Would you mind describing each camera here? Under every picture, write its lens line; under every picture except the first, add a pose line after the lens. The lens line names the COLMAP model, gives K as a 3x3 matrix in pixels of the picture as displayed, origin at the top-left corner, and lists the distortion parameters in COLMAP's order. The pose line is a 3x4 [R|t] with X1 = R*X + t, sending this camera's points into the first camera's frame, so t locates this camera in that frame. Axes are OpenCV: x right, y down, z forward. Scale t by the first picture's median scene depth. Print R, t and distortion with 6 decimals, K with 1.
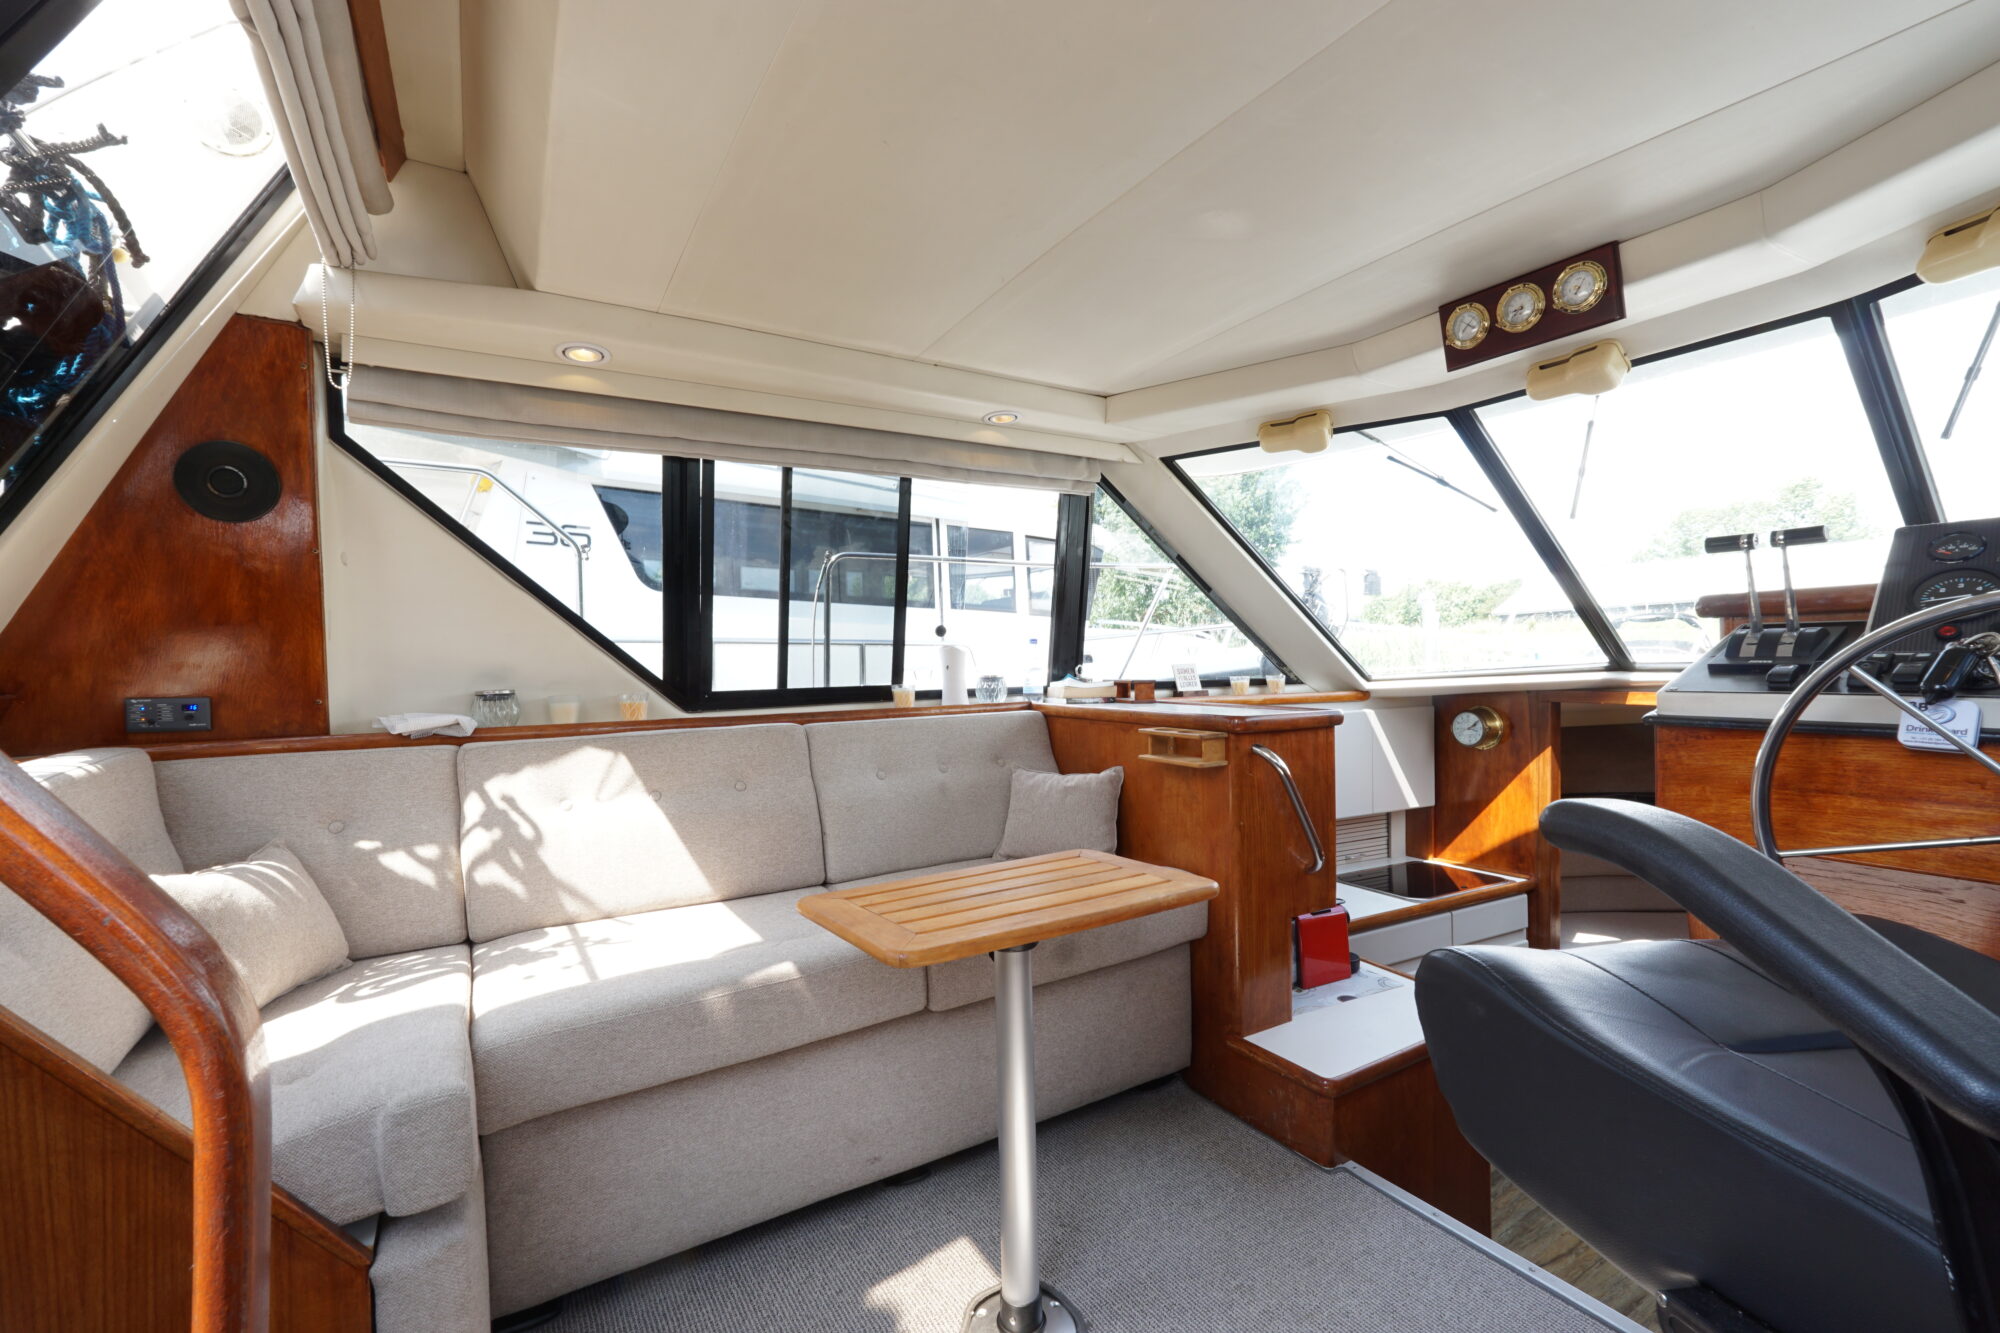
lens RADIAL K [[840.4, 0, 995.9], [0, 840.4, 668.6], [0, 0, 1]] dist [-0.015918, 0.006080]
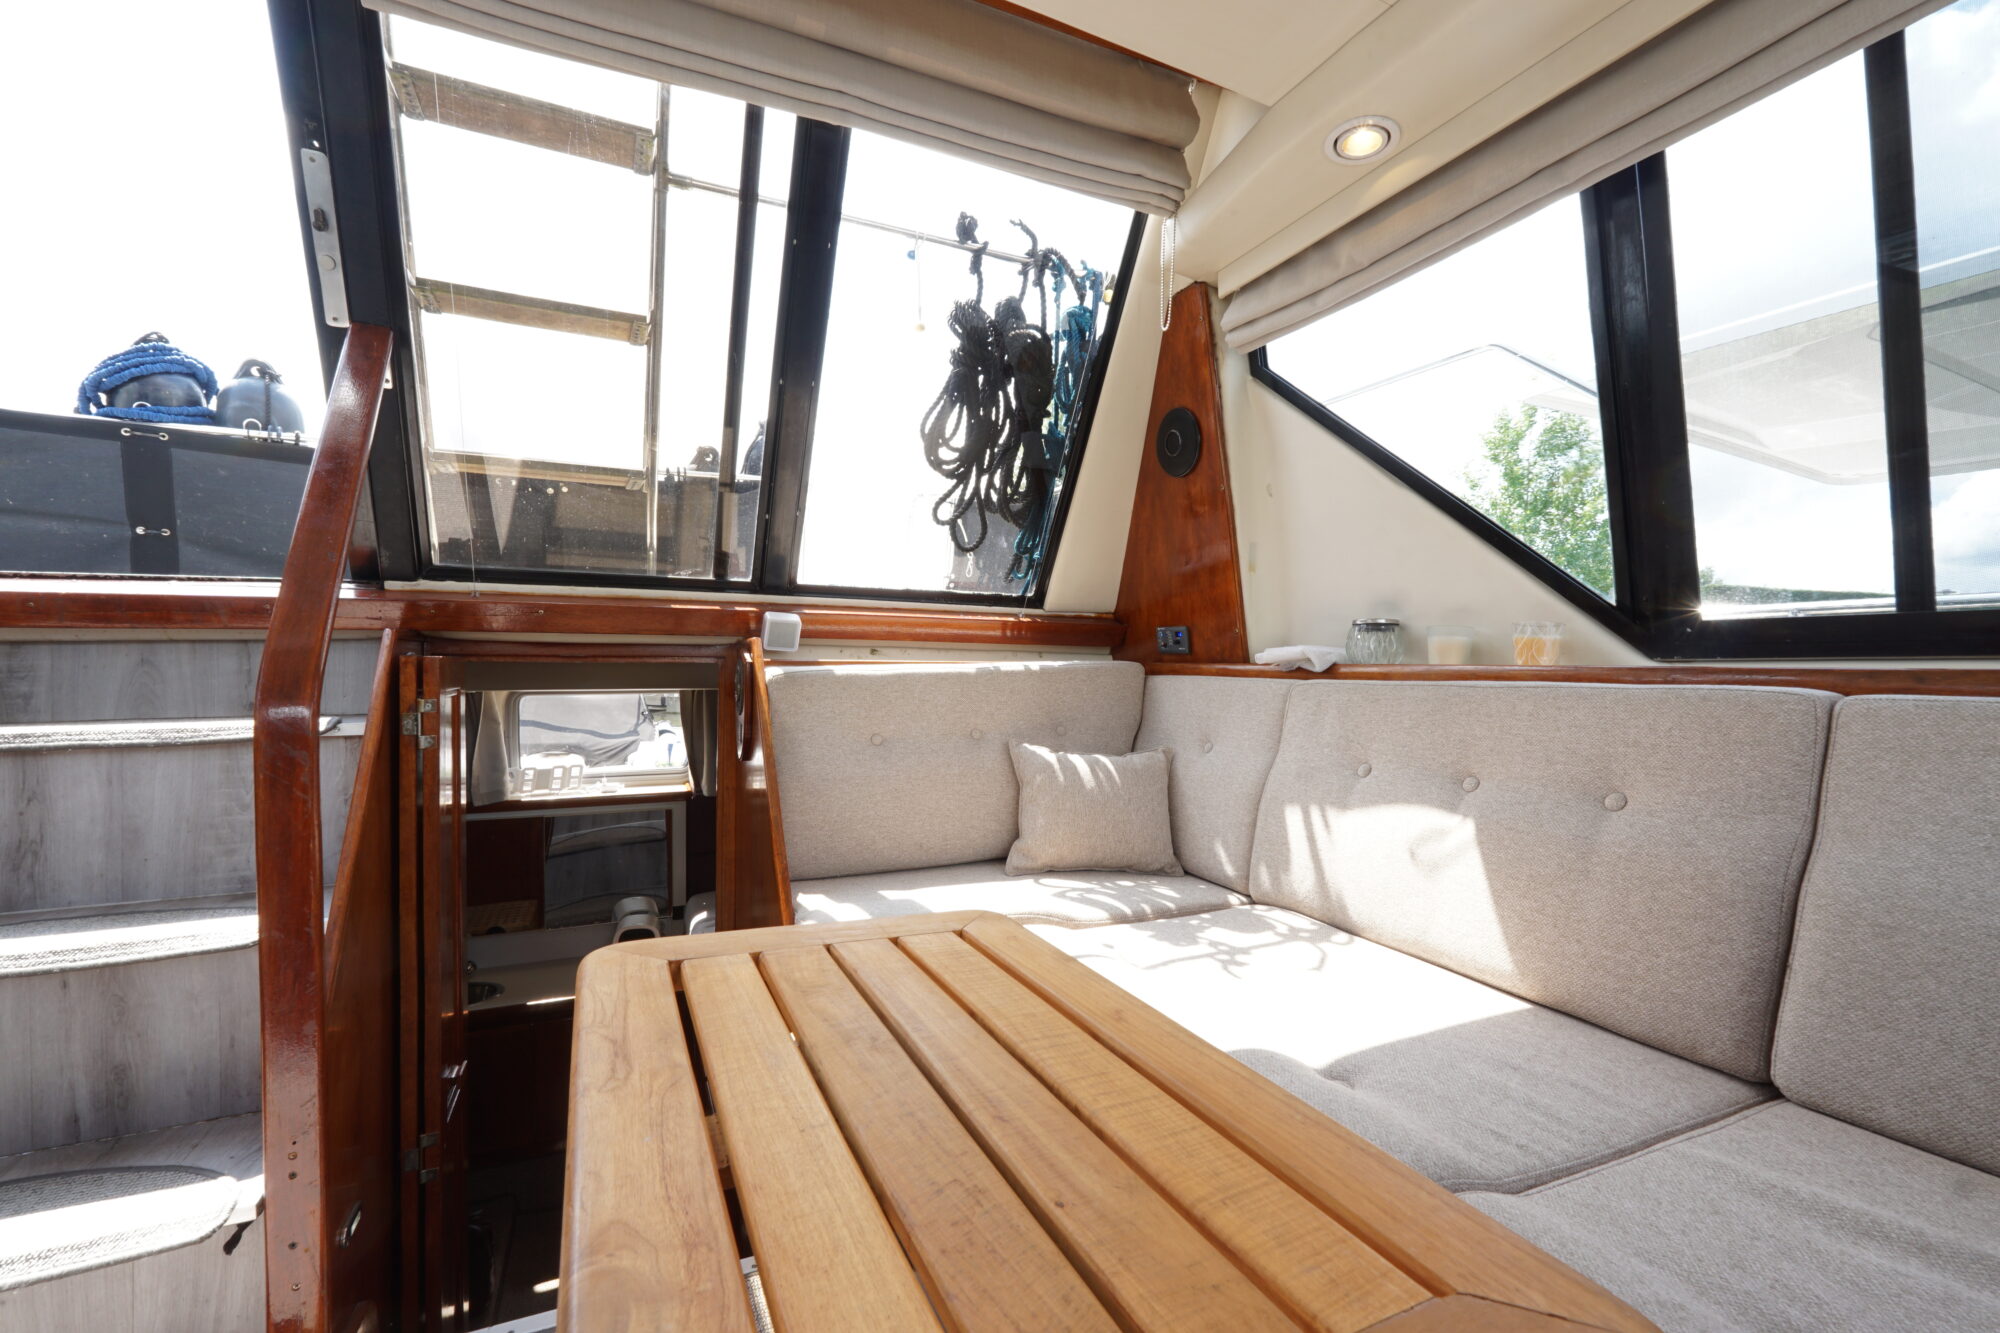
lens RADIAL K [[840.4, 0, 996.2], [0, 840.4, 668.1], [0, 0, 1]] dist [-0.015918, 0.006080]
pose [[-0.131630, 0.024579, -0.990994, 0.222645], [-0.013092, 0.999562, 0.026530, 0.049871], [0.991212, 0.016466, -0.131251, 0.664091]]
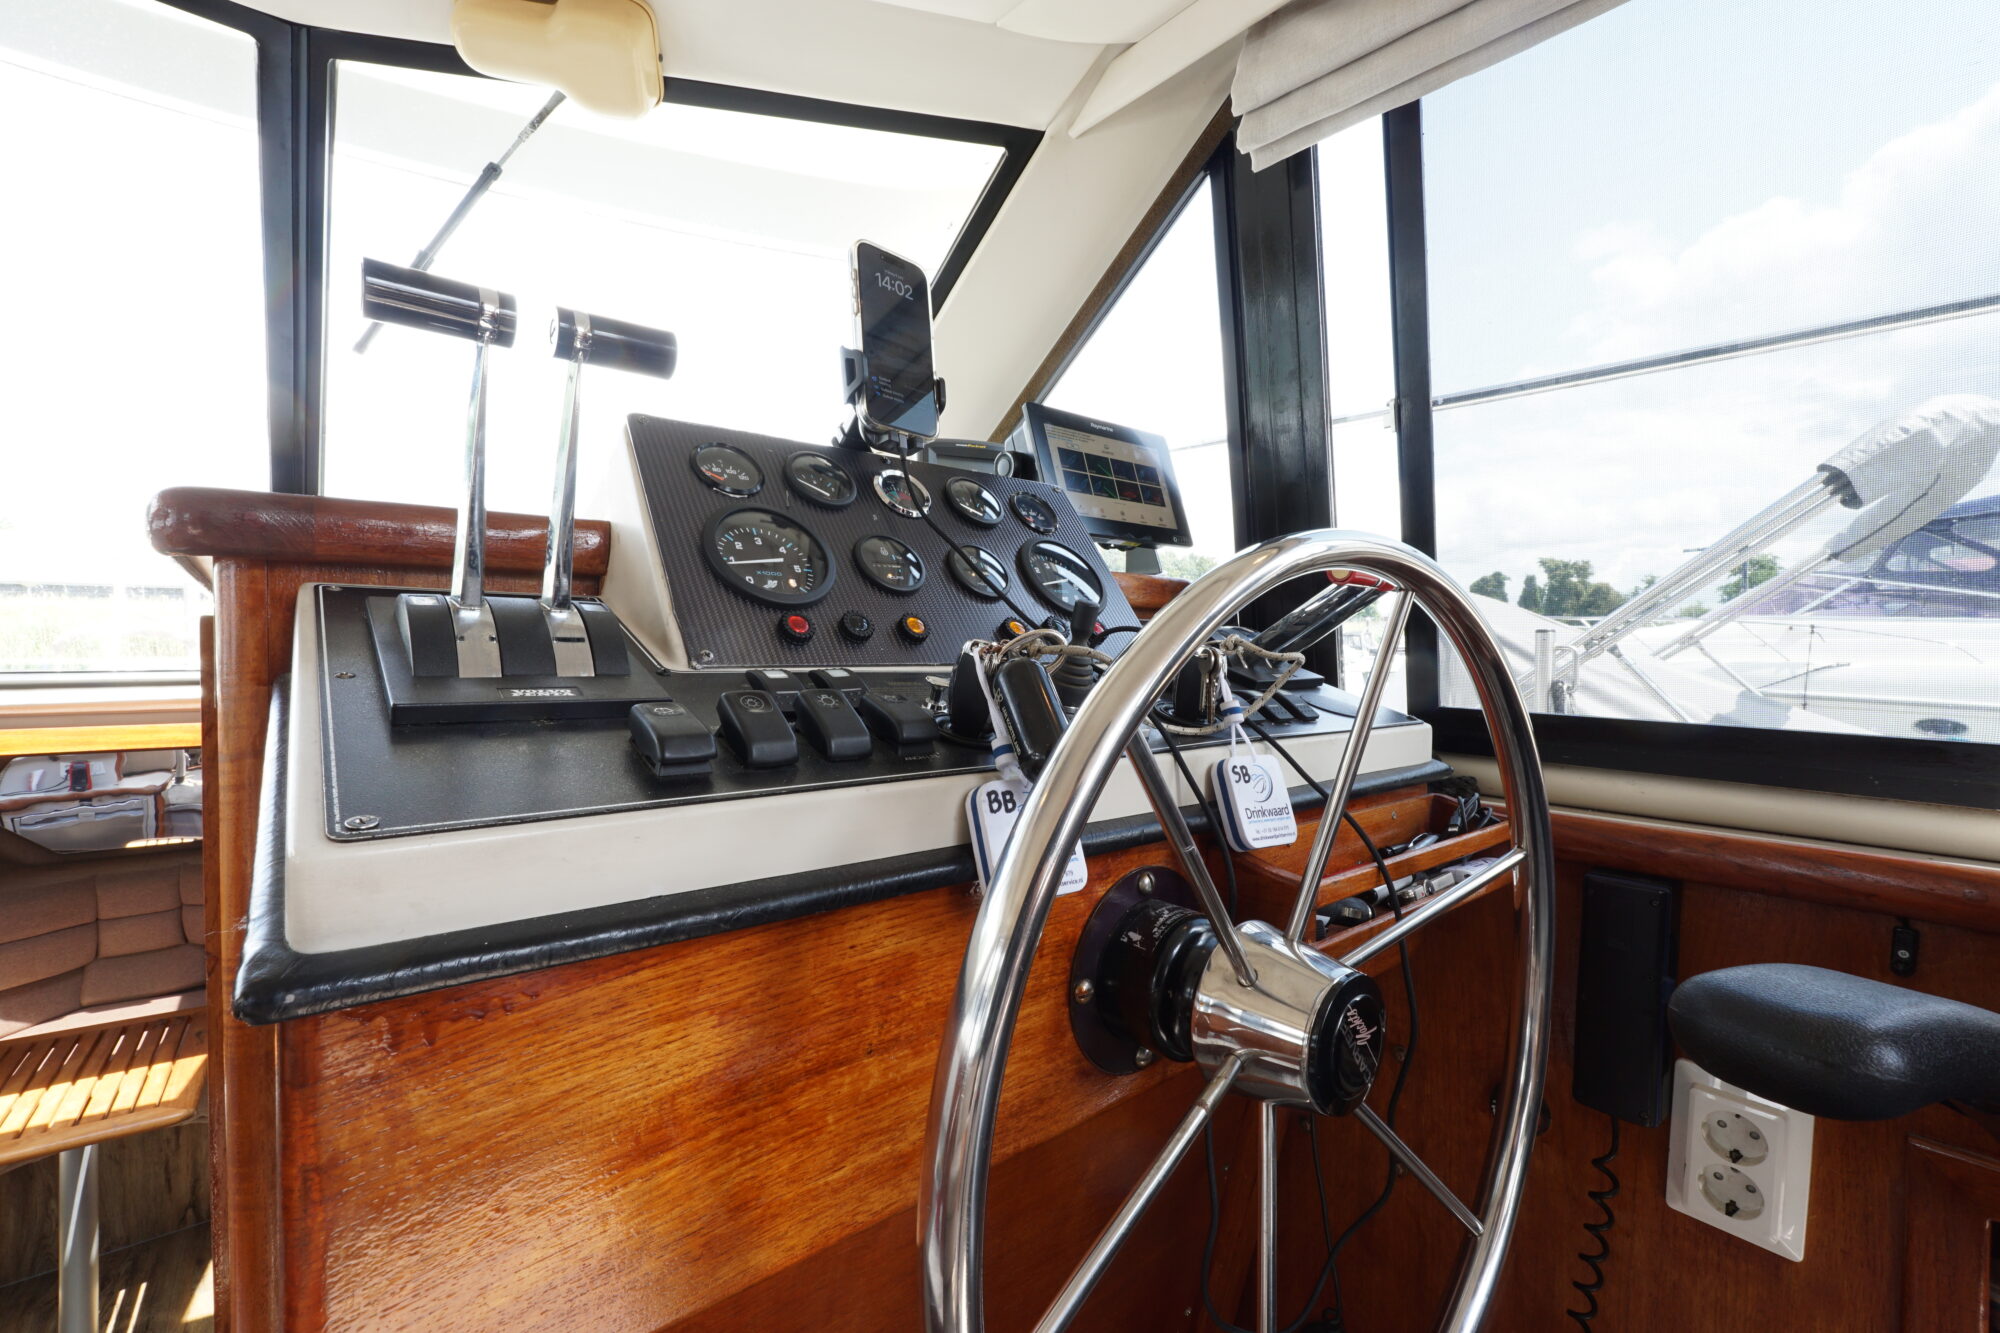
lens RADIAL K [[840.4, 0, 995.9], [0, 840.4, 665.9], [0, 0, 1]] dist [-0.015918, 0.006080]
pose [[-0.145617, -0.001577, 0.989340, 0.316805], [0.007265, 0.999970, 0.002664, -0.010714], [-0.989314, 0.007576, -0.145601, 0.485773]]
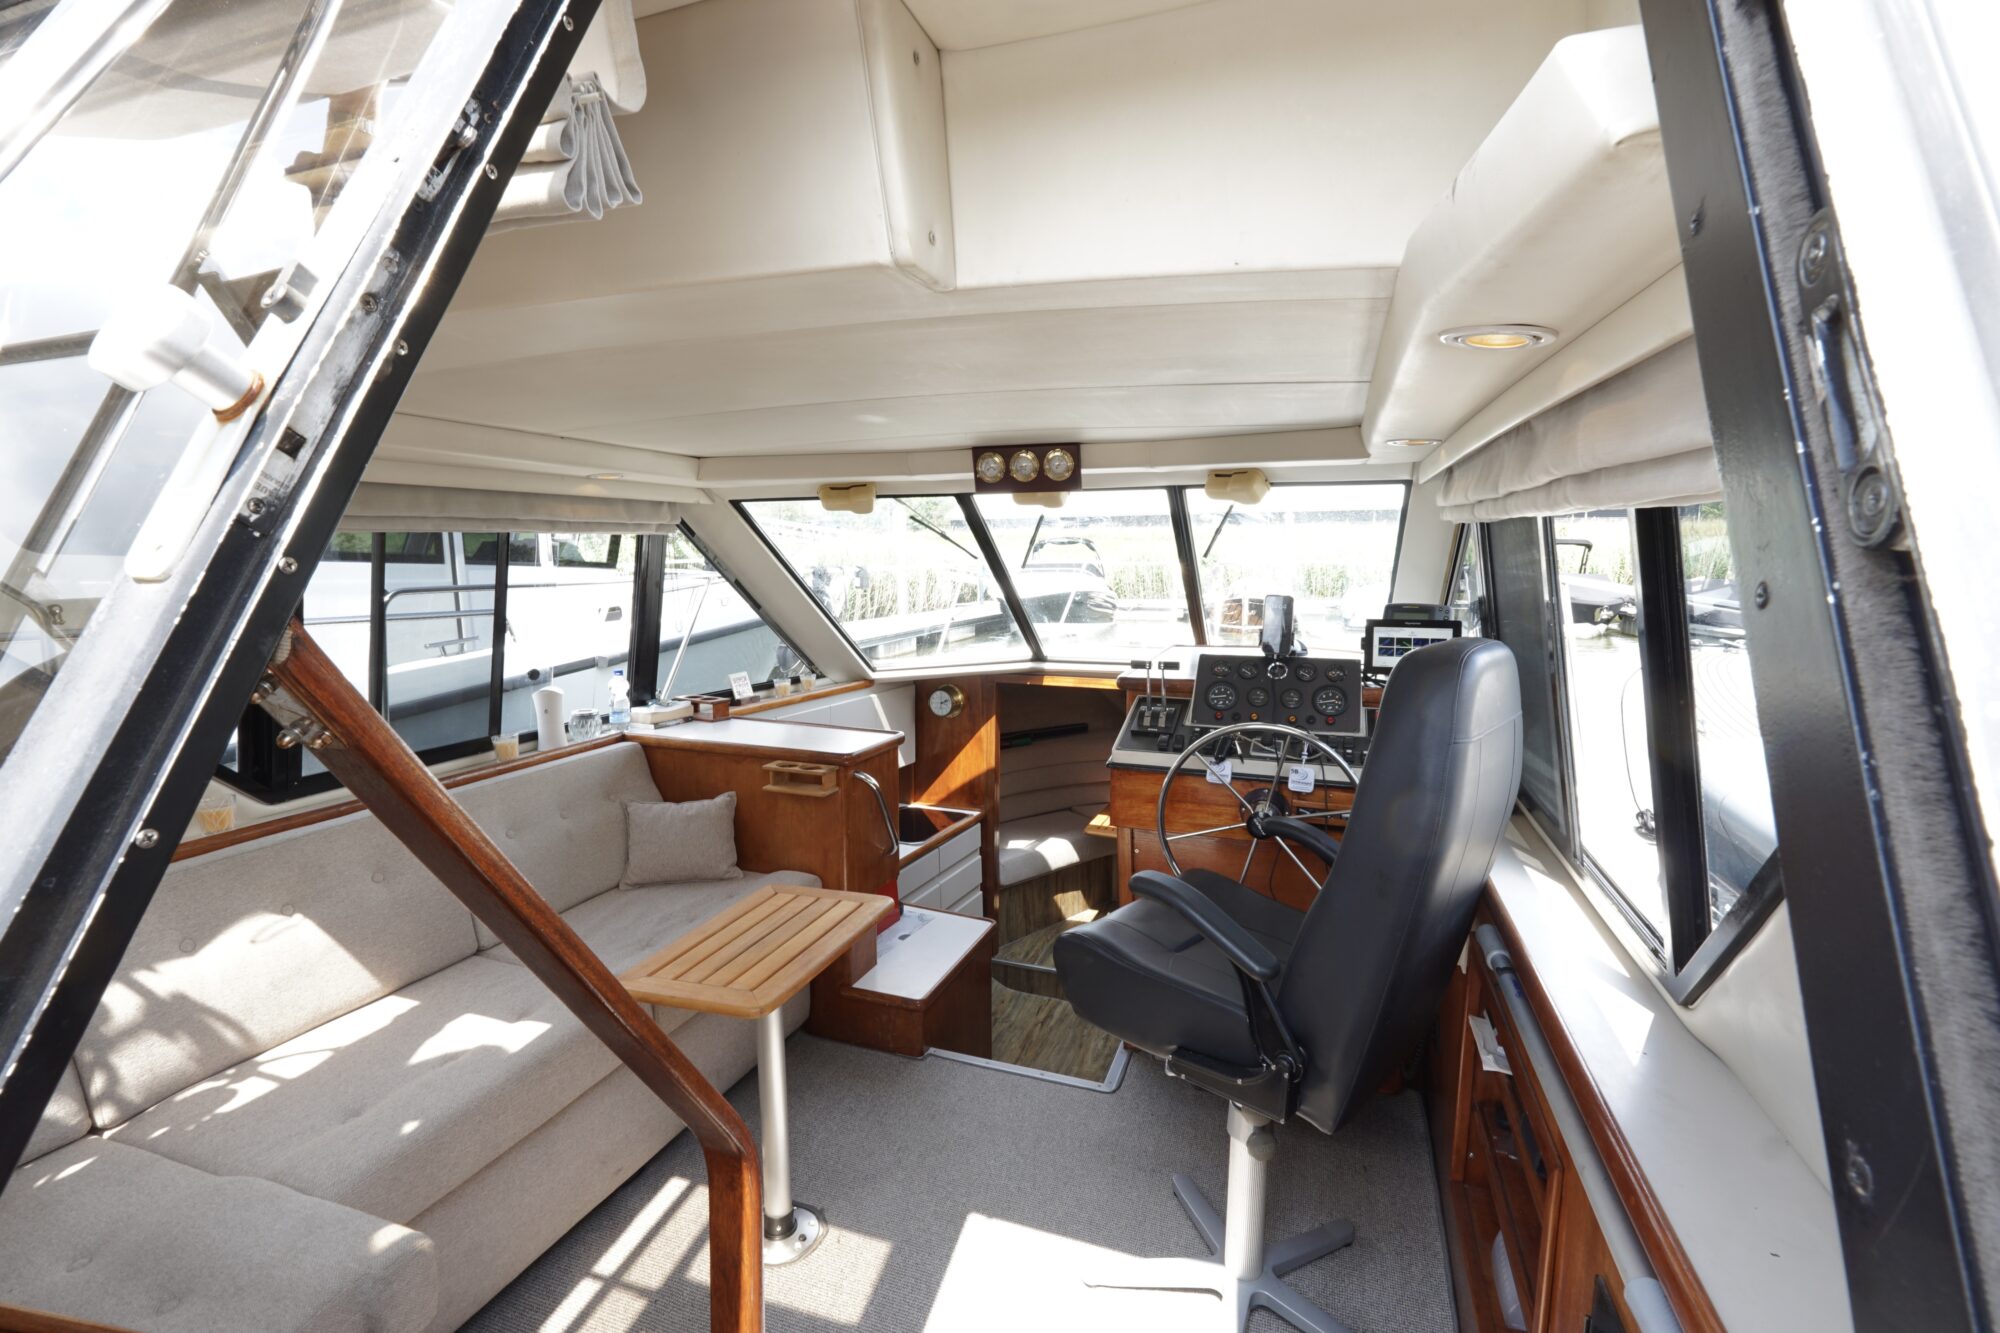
lens RADIAL K [[899.3, 0, 990.4], [0, 899.3, 666.0], [0, 0, 1]] dist [-0.019420, -0.000056]
pose [[0.788822, -0.059068, 0.611777, -0.344714], [-0.006423, 0.994525, 0.104305, -0.203244], [-0.614589, -0.086208, 0.784123, -0.204956]]
